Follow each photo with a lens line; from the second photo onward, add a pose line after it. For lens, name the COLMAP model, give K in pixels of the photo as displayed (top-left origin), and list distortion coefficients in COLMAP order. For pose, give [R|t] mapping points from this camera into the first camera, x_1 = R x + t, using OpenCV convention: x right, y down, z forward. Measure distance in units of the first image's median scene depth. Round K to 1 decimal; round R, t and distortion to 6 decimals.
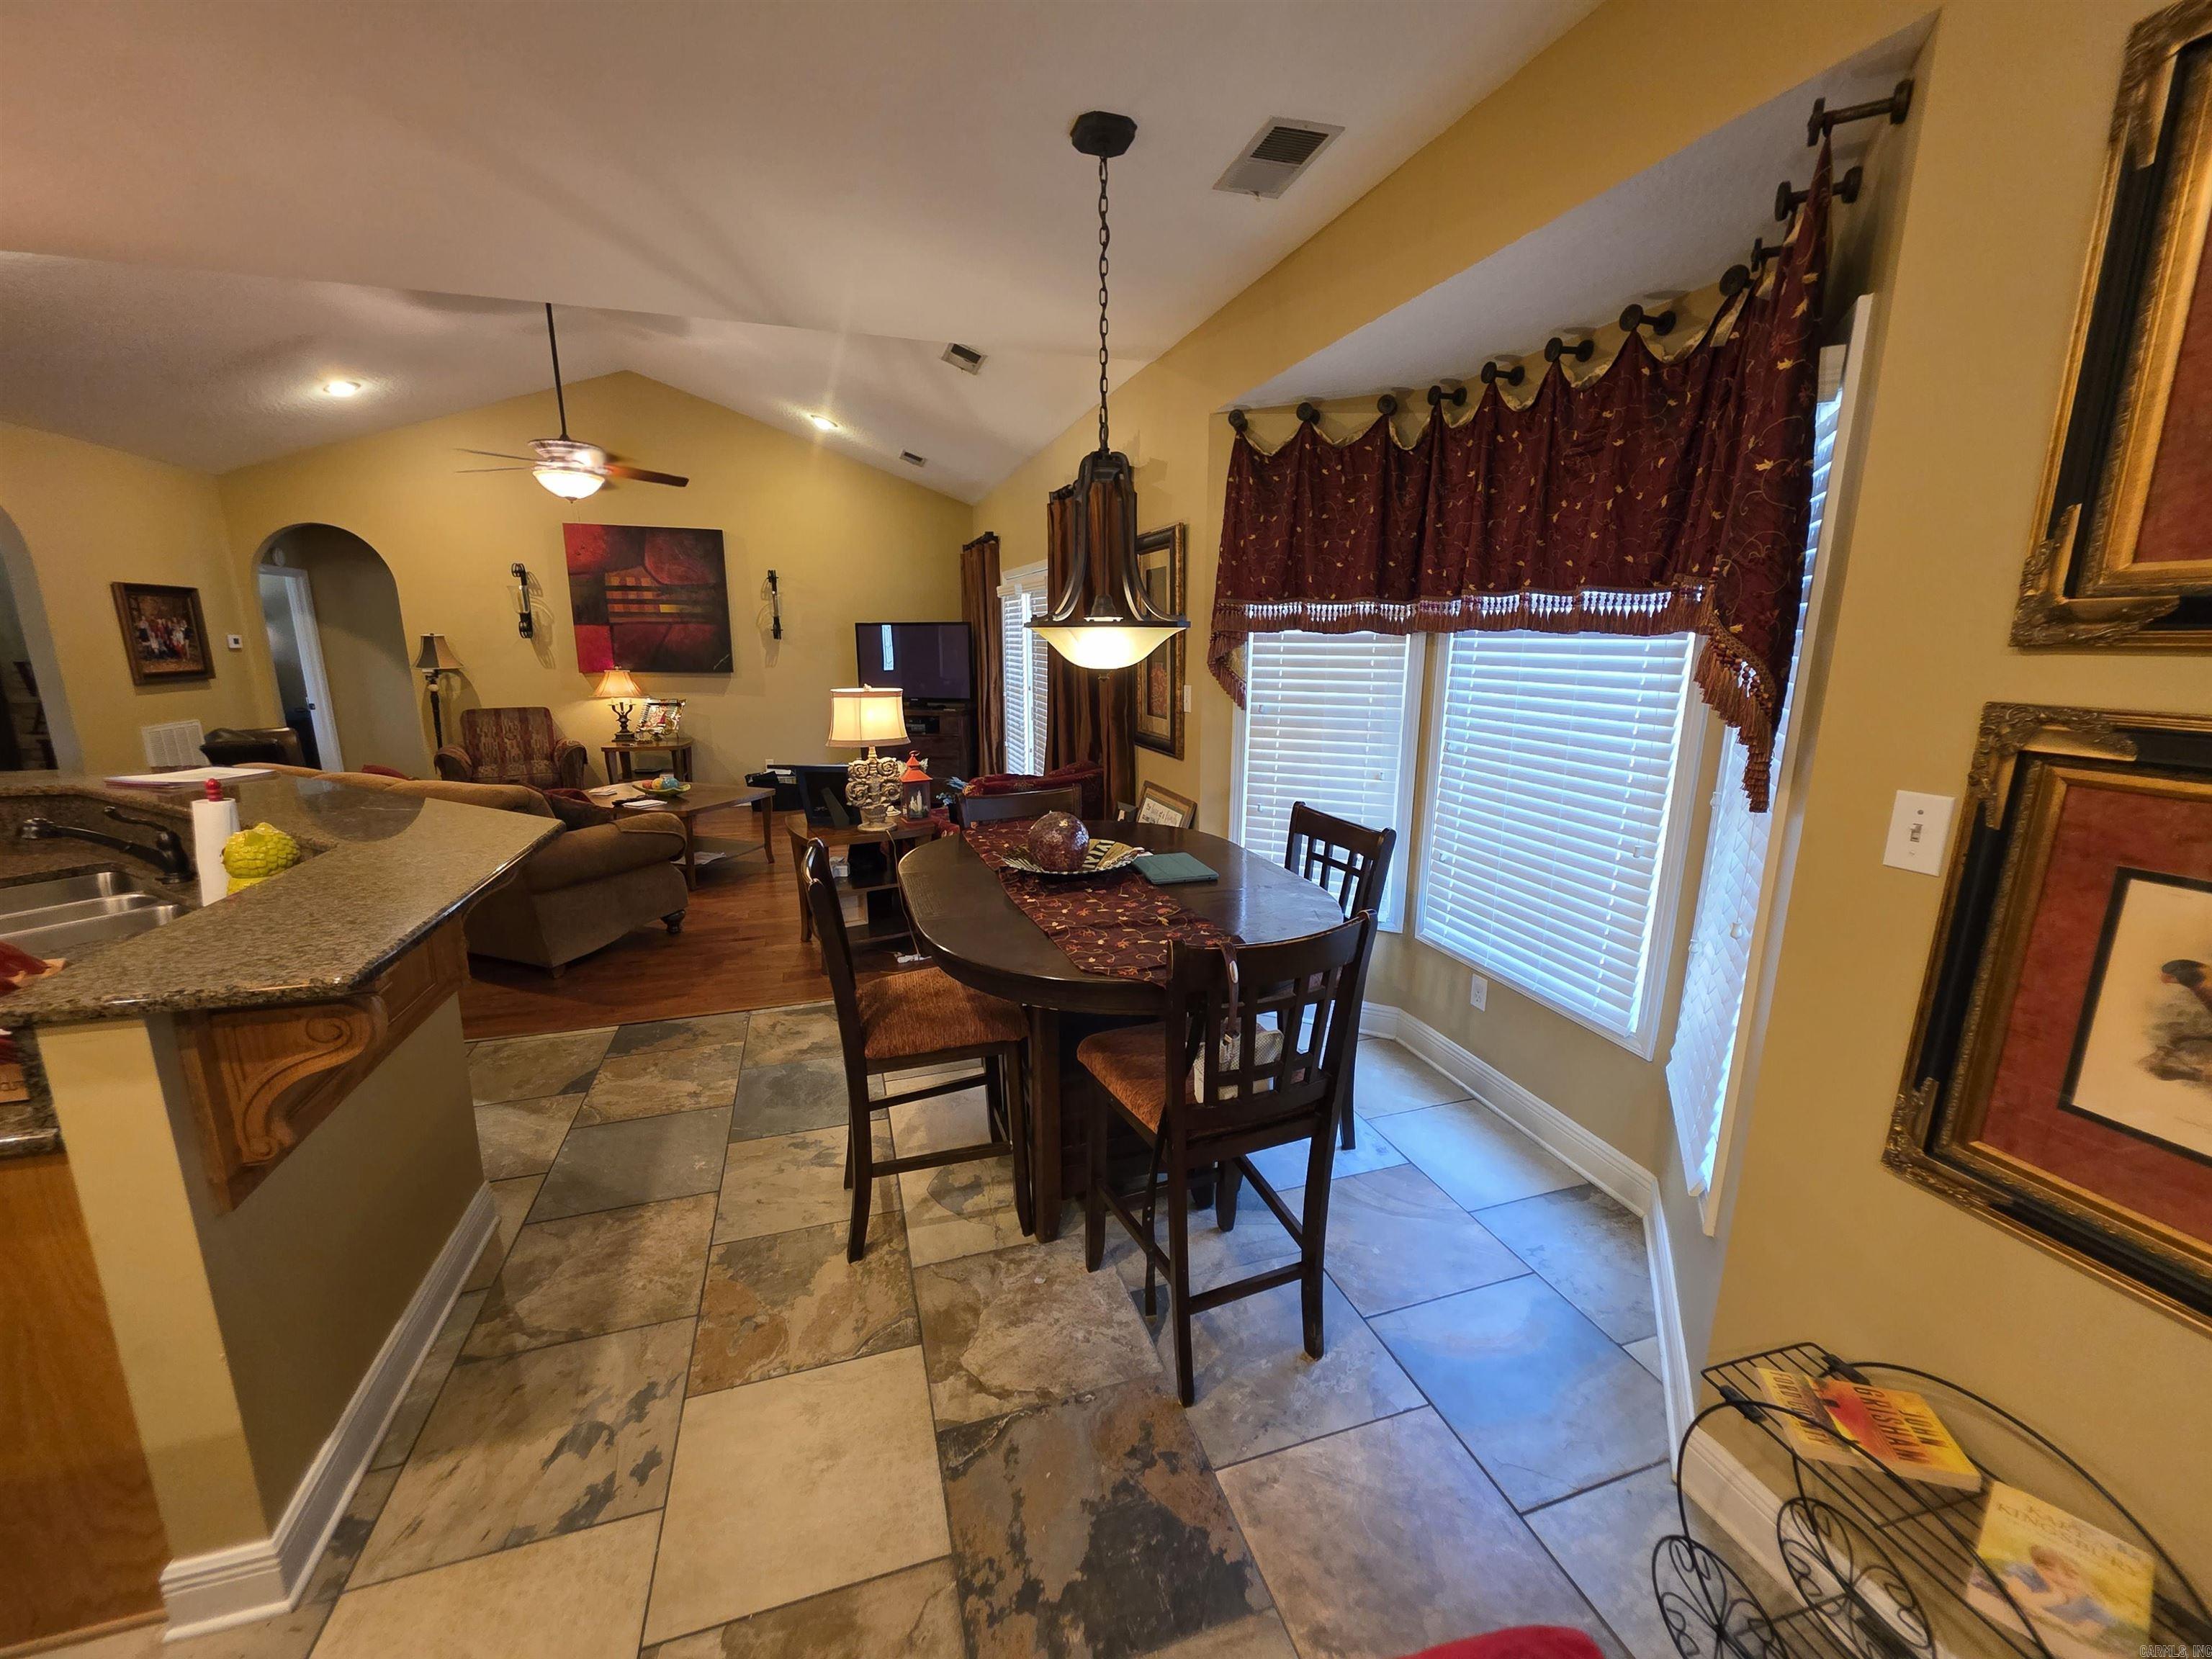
lens RADIAL K [[884.4, 0, 1102.3], [0, 884.4, 824.1], [0, 0, 1]] dist [0.001638, -0.000422]
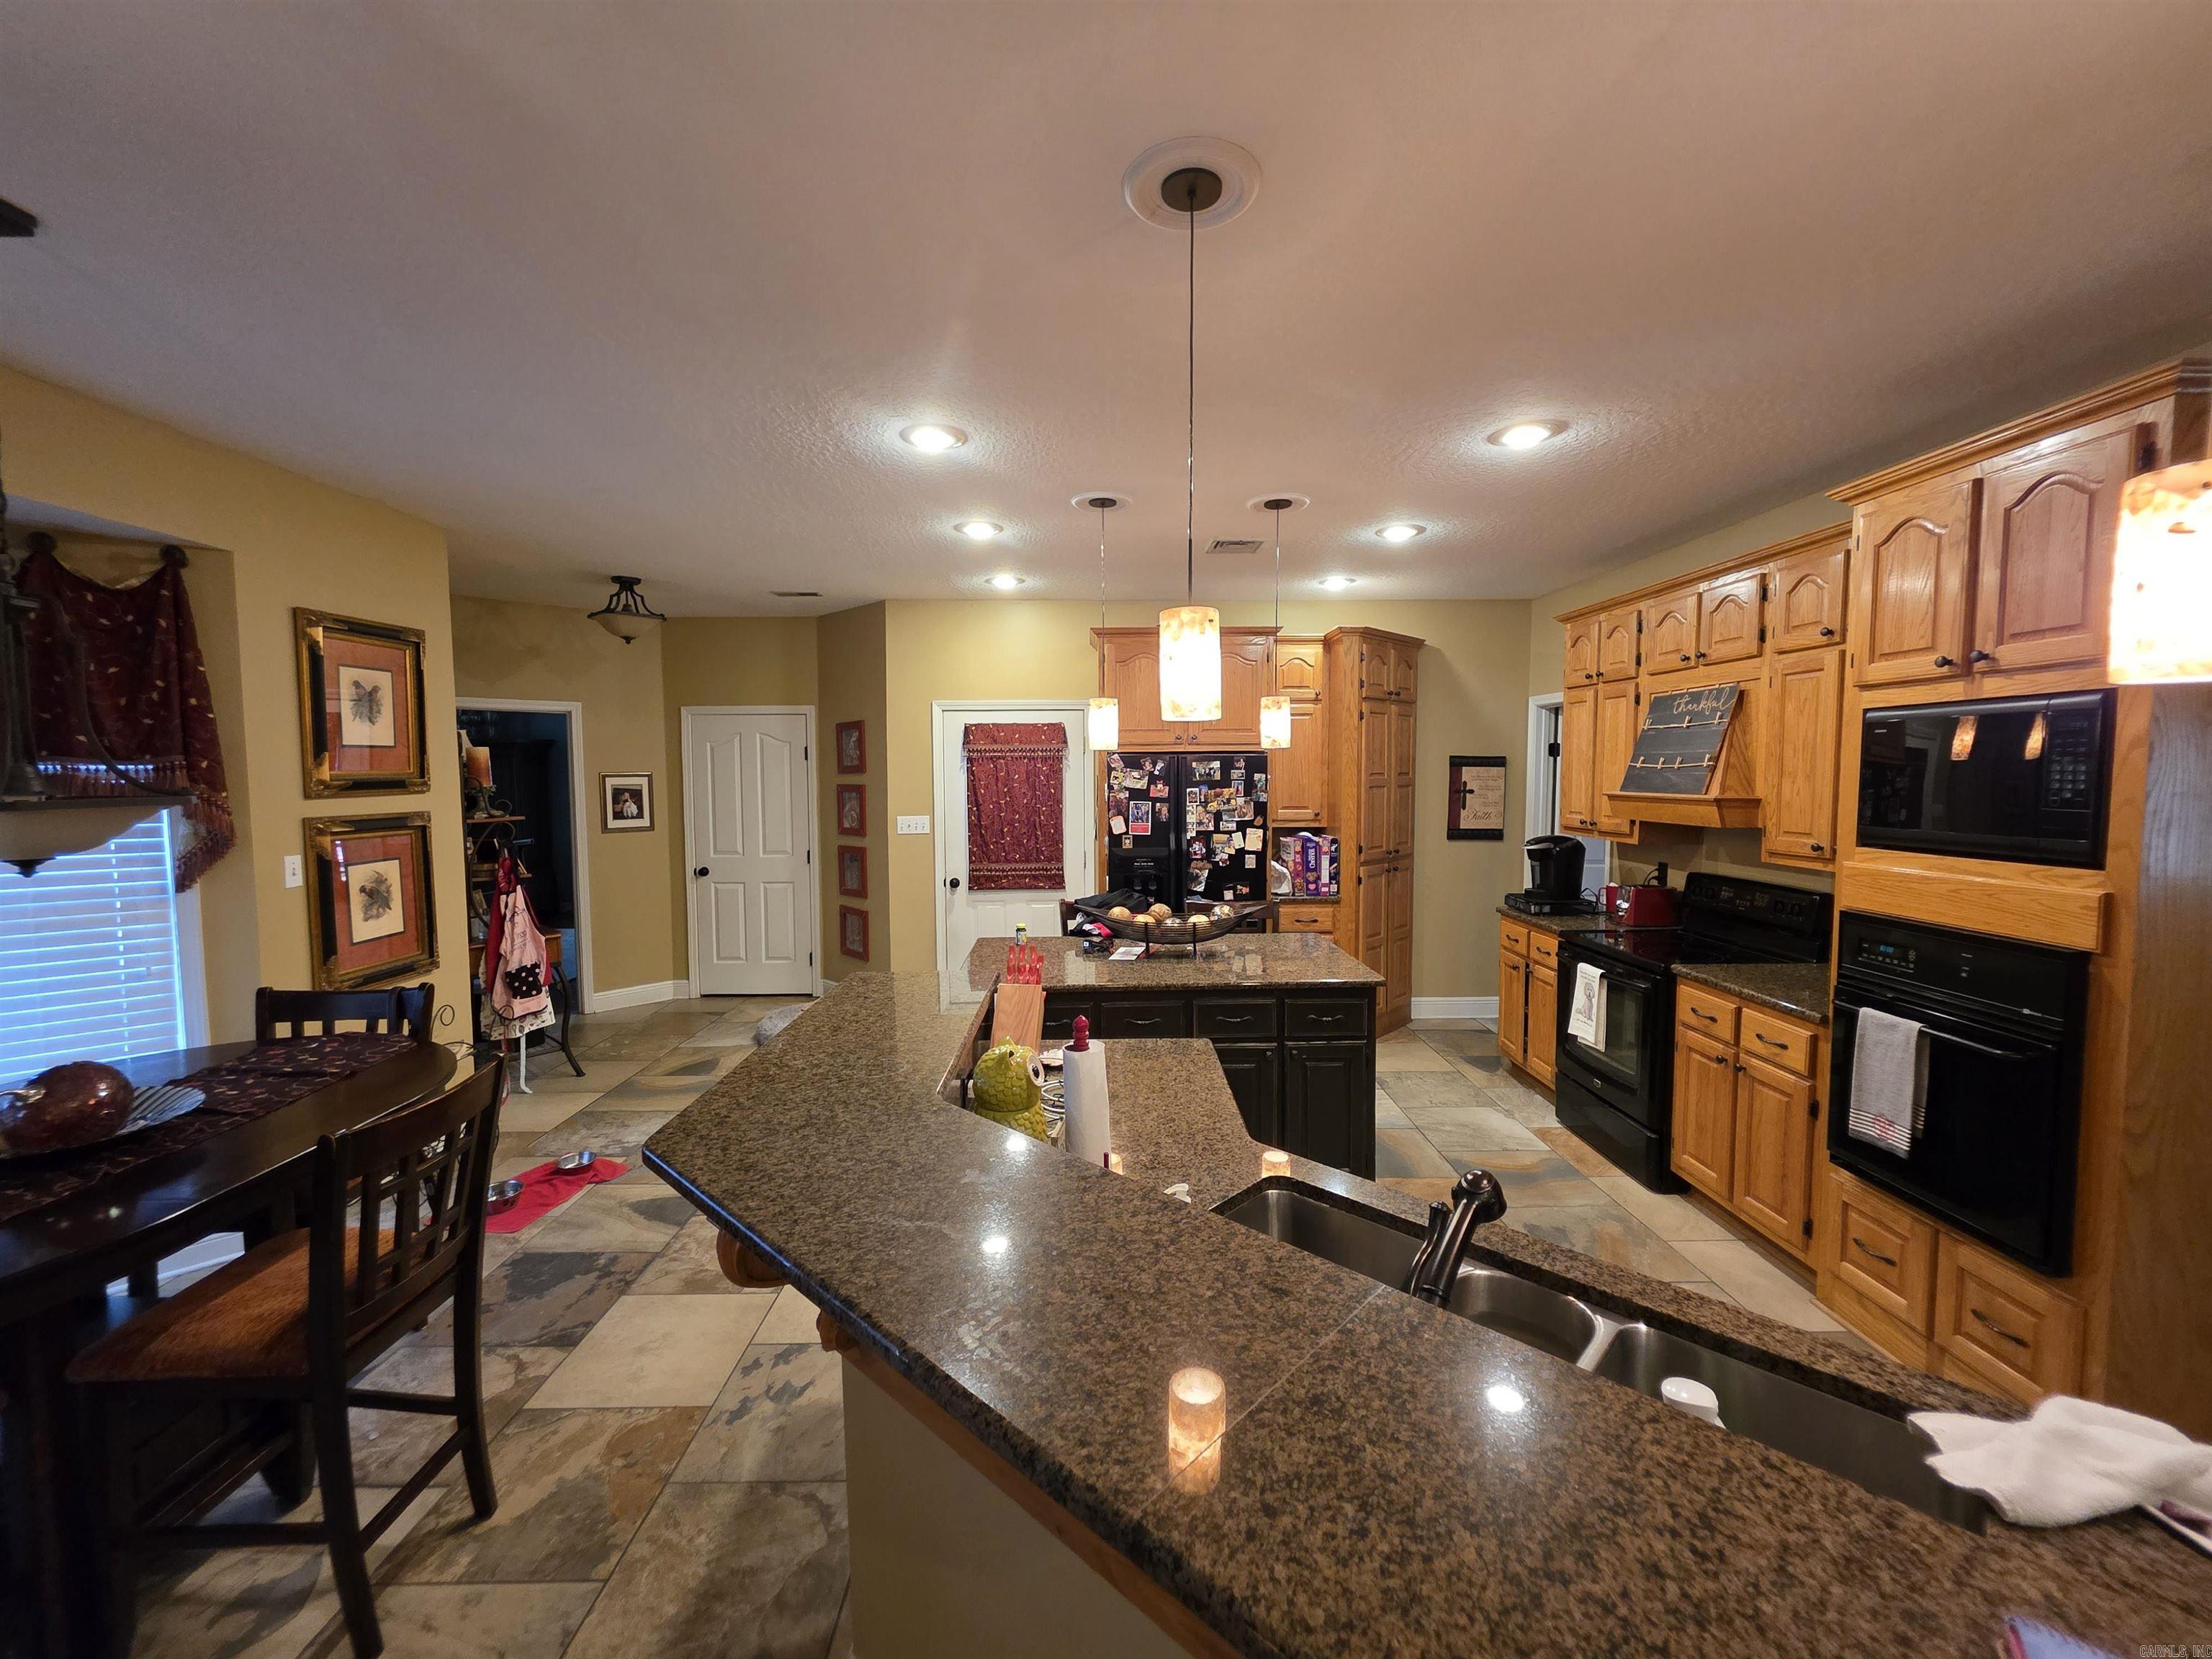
lens RADIAL K [[884.9, 0, 1105.1], [0, 884.9, 825.2], [0, 0, 1]] dist [0.001964, -0.000264]
pose [[-0.957570, -0.016428, 0.287733, -0.806916], [0.063488, 0.961824, 0.266202, -0.256416], [-0.281122, 0.273174, -0.919971, 1.059623]]
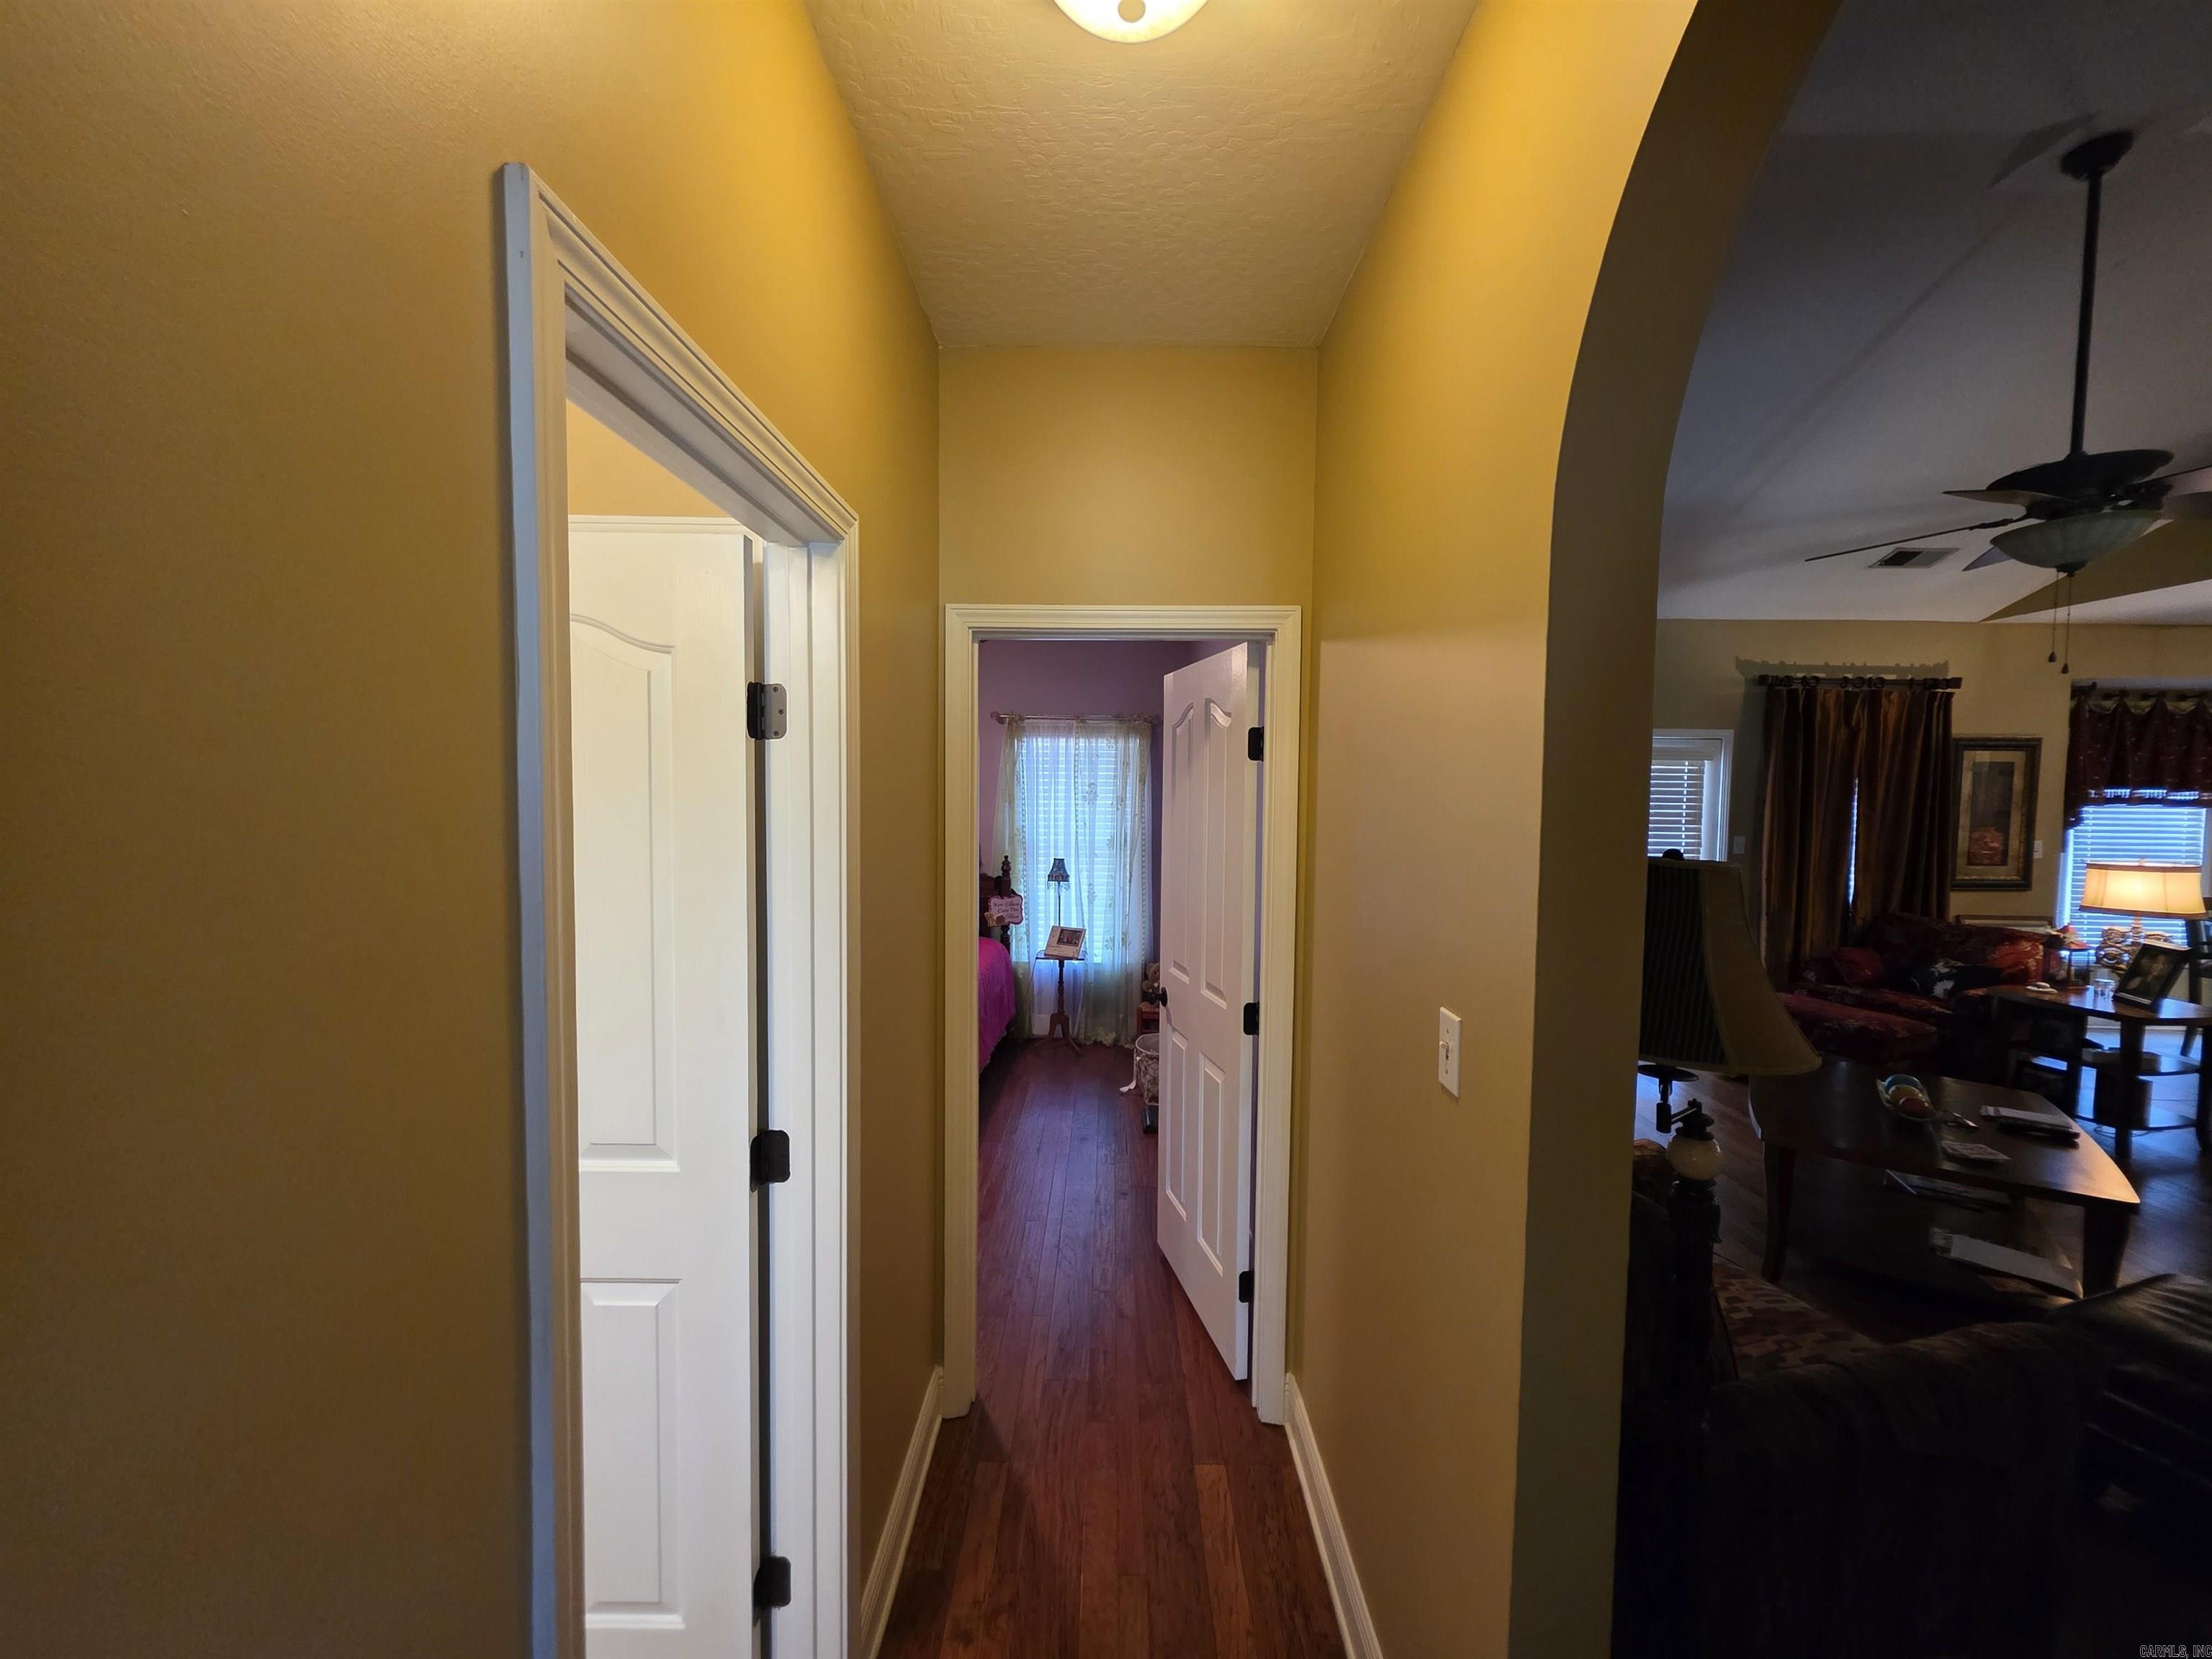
lens RADIAL K [[882.7, 0, 1101.7], [0, 882.7, 824.4], [0, 0, 1]] dist [0.002527, -0.000654]
pose [[0.317683, -0.040026, 0.947352, -2.181391], [0.190840, 0.981362, -0.022533, -0.538981], [-0.928793, 0.187951, 0.319401, 2.367992]]
